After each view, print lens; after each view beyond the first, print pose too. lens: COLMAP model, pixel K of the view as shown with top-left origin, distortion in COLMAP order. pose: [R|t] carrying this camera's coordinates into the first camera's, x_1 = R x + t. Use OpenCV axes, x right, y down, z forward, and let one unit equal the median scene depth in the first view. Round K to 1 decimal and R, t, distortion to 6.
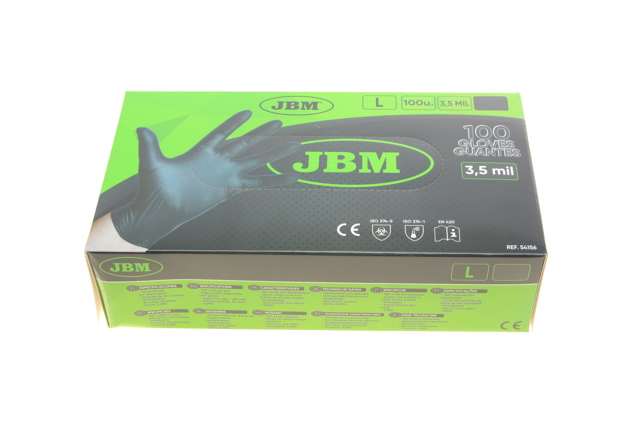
lens RADIAL K [[978.5, 0, 319.8], [0, 978.5, 212.4], [0, 0, 1]] dist [-0.057098, 0.000000]
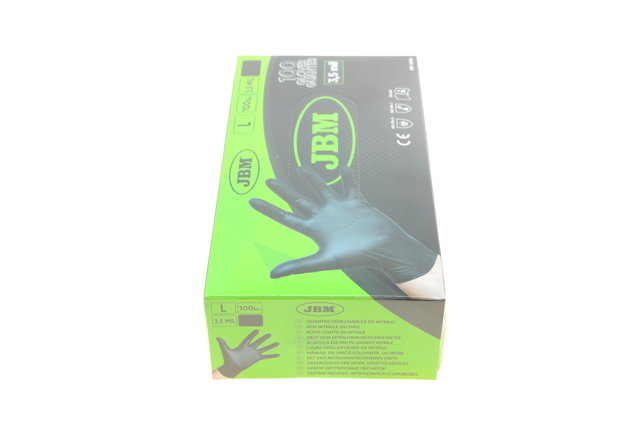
lens RADIAL K [[978.5, 0, 320.5], [0, 978.5, 212.6], [0, 0, 1]] dist [-0.057098, 0.000000]
pose [[-0.021561, -0.645889, 0.763127, -0.892395], [0.733187, 0.508712, 0.451275, -0.524053], [-0.679685, 0.569244, 0.462589, 0.521628]]
